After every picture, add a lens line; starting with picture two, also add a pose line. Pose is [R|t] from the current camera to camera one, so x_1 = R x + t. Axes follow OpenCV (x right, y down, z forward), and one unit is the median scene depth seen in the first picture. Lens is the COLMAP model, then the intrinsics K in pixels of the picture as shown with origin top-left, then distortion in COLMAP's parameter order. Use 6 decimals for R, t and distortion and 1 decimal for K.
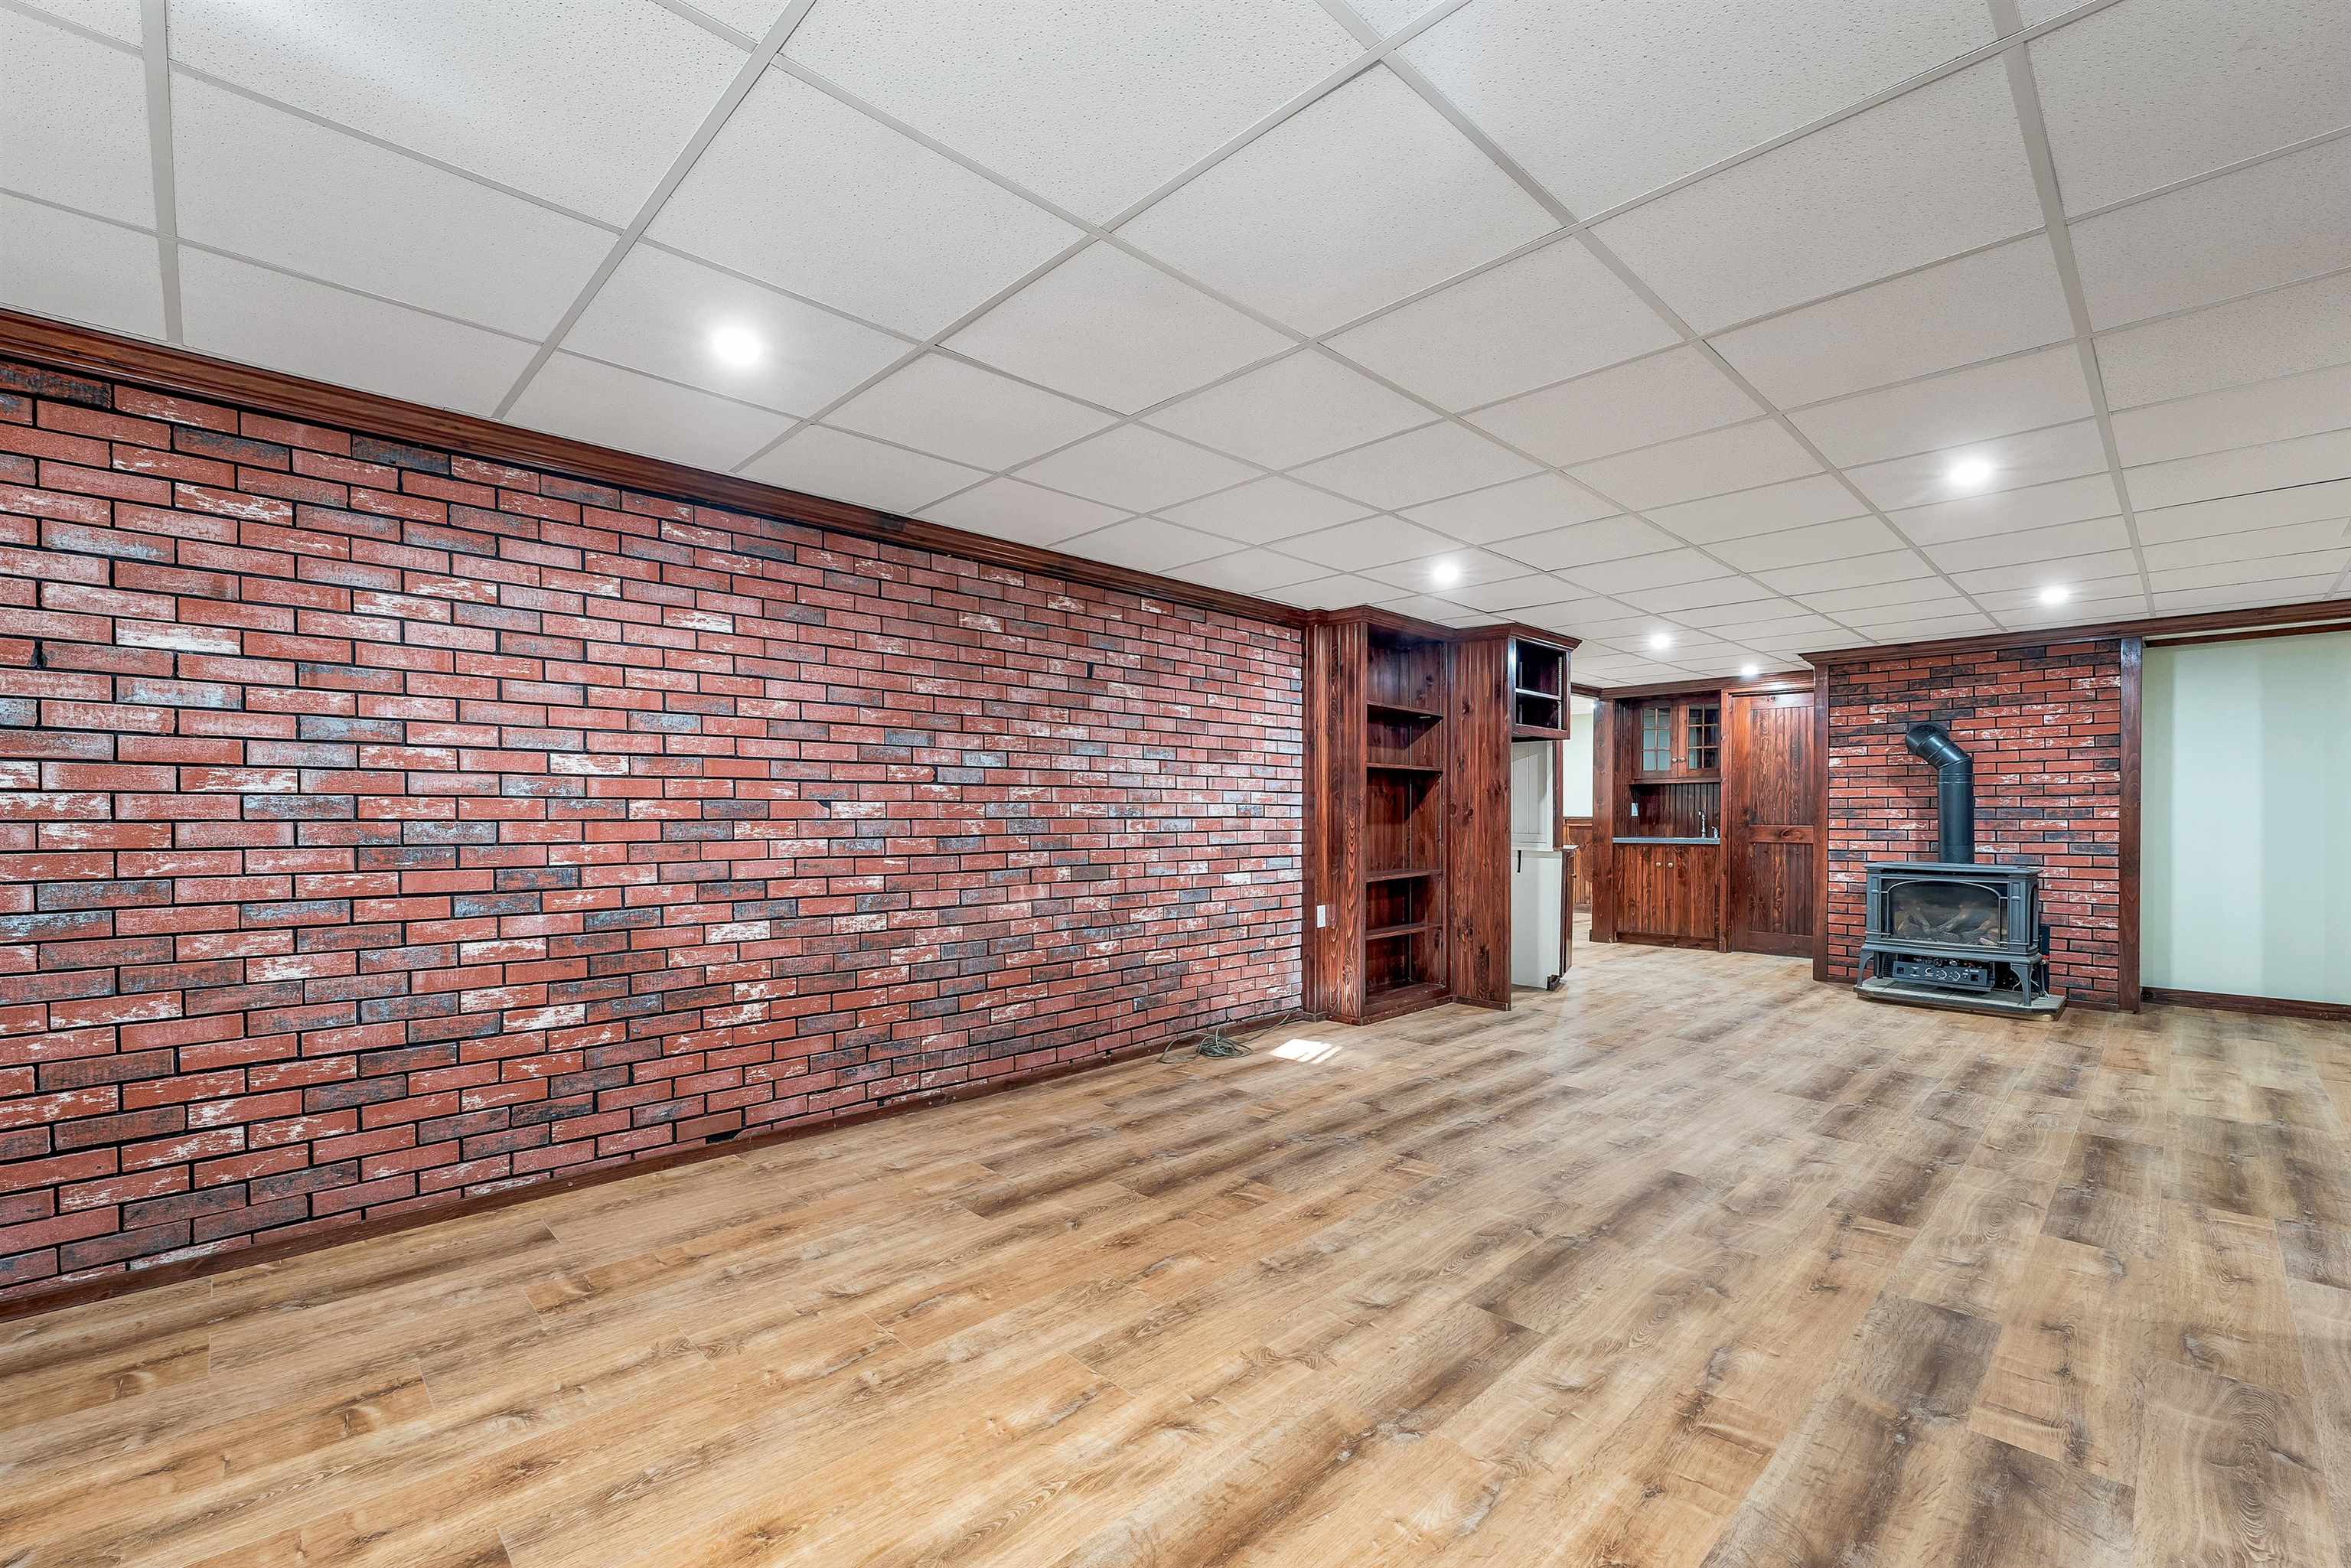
lens RADIAL K [[980.9, 0, 1178.0], [0, 980.9, 801.9], [0, 0, 1]] dist [-0.000675, -0.000171]
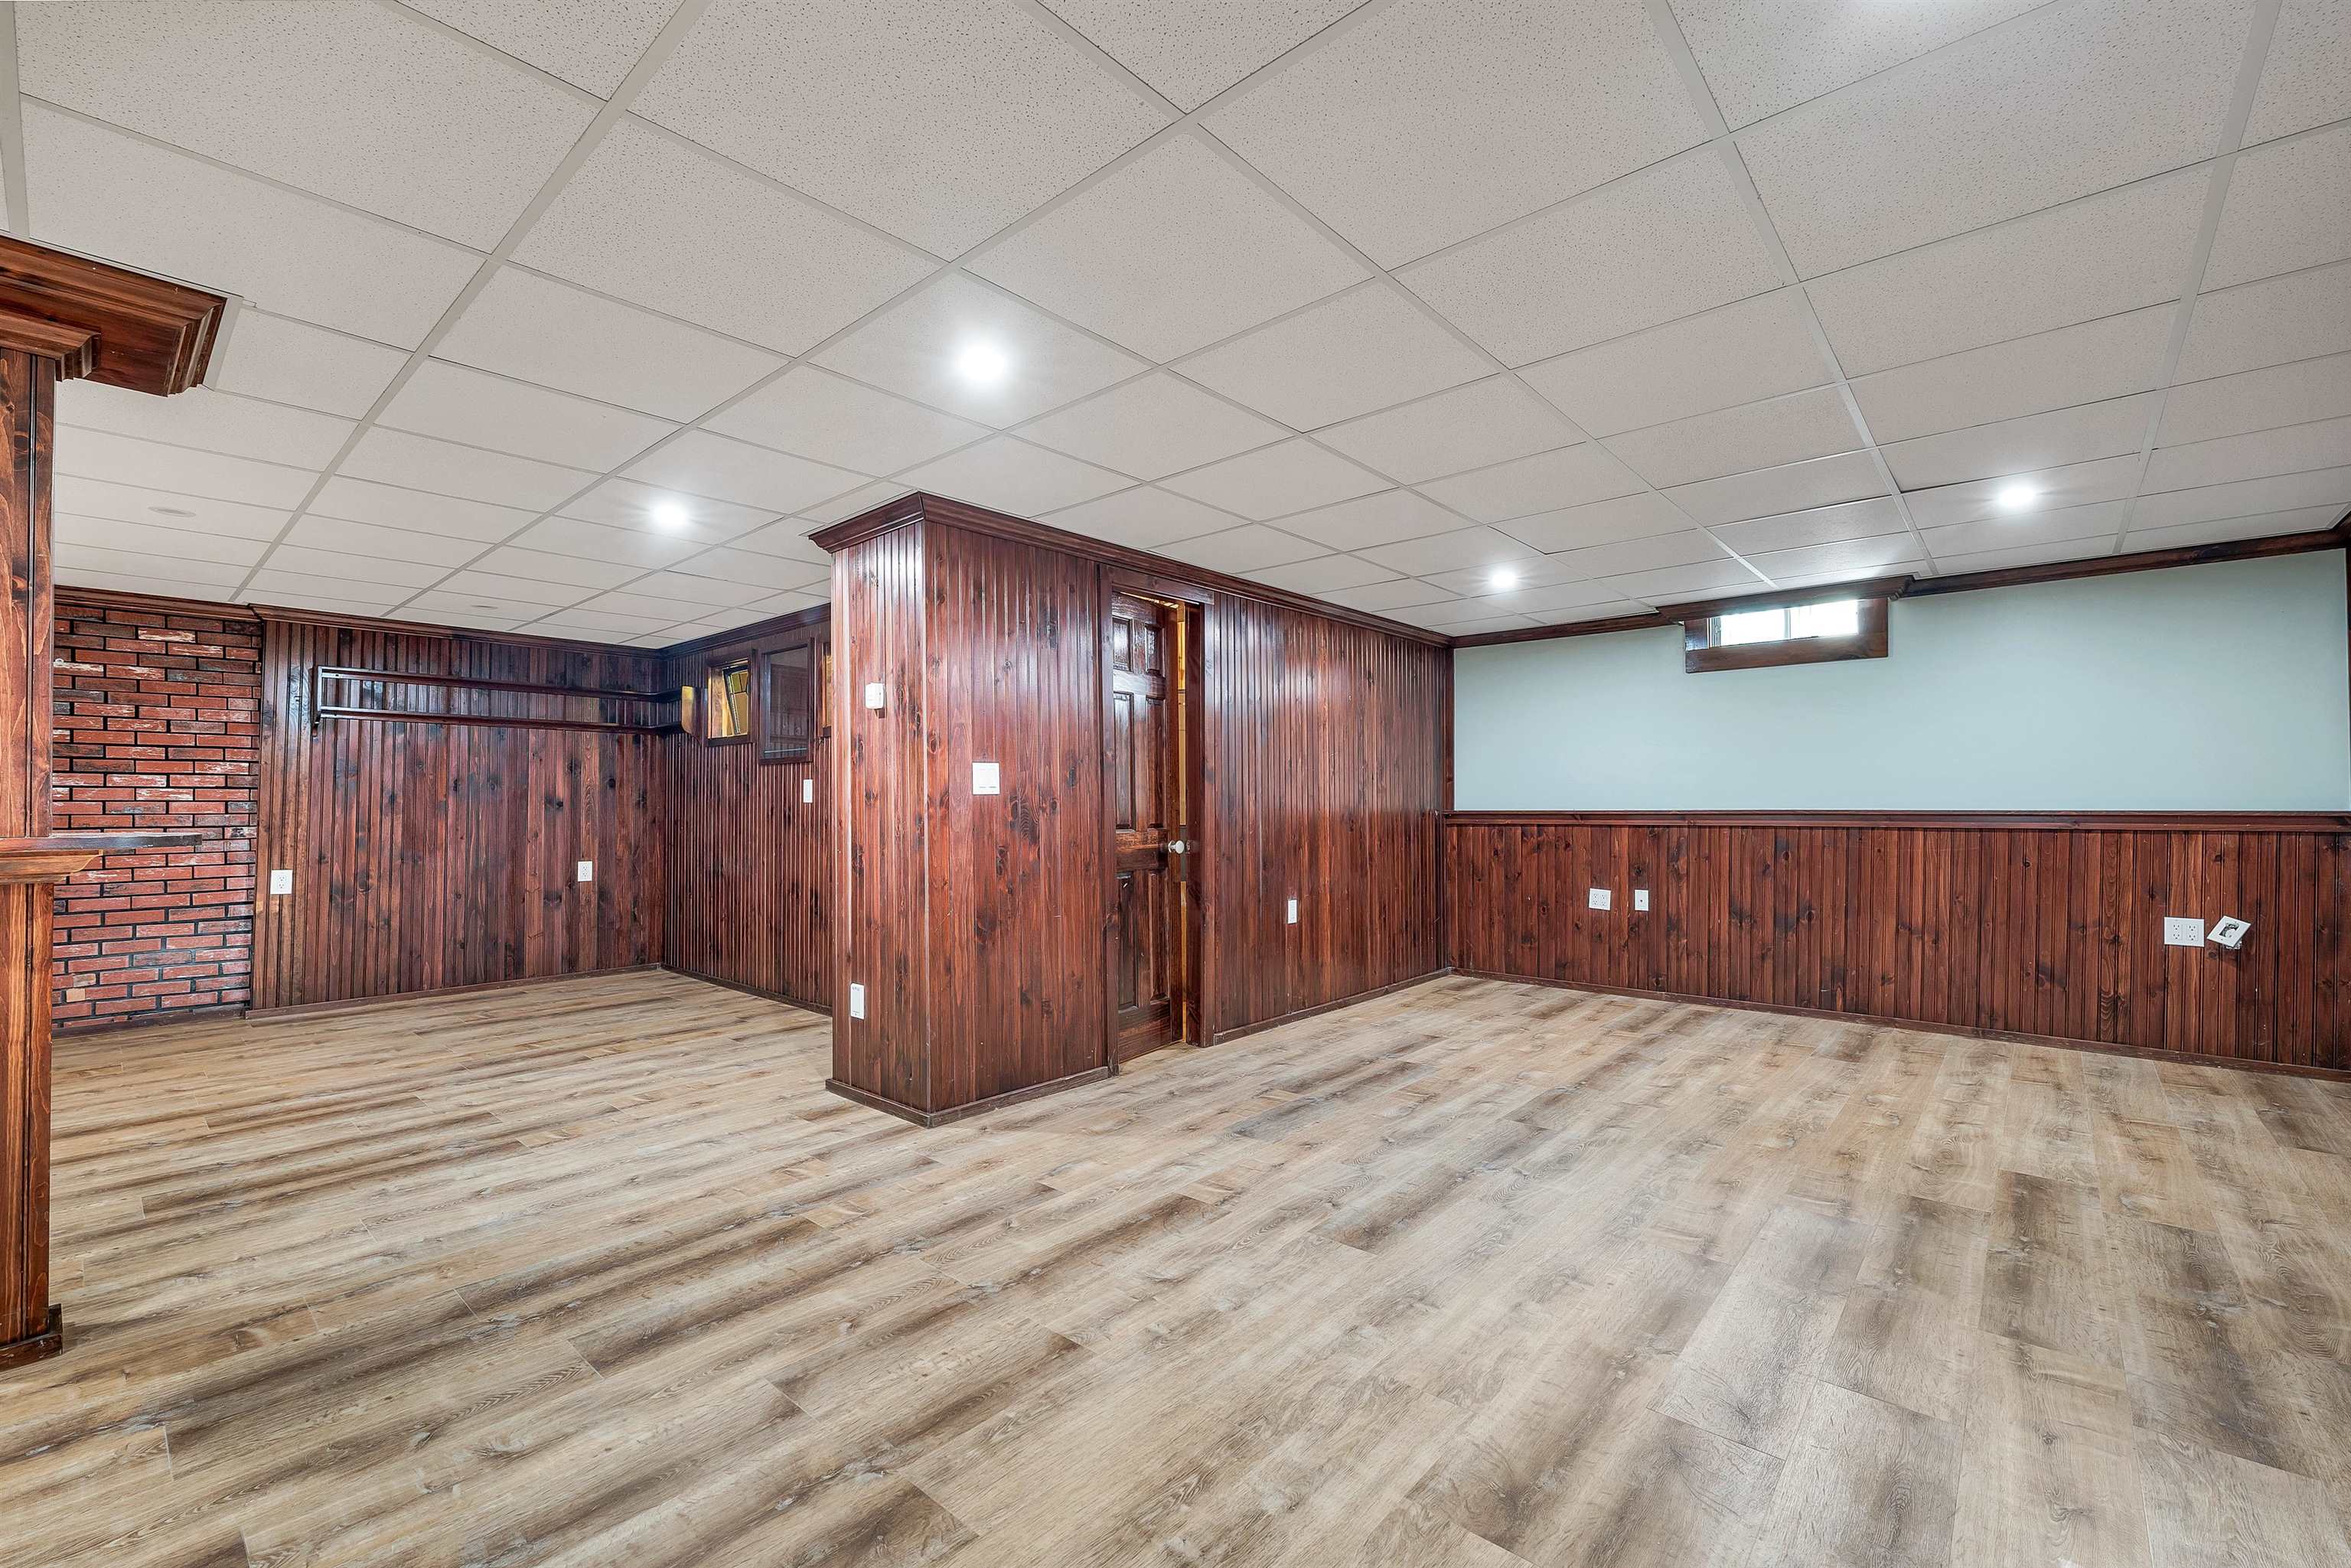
lens RADIAL K [[980.9, 0, 1172.8], [0, 980.9, 798.9], [0, 0, 1]] dist [-0.000675, -0.000171]
pose [[-0.997110, 0.001935, -0.075943, 0.842661], [0.003279, 0.999840, -0.017571, 0.025870], [0.075897, -0.017769, -0.996957, 2.090472]]
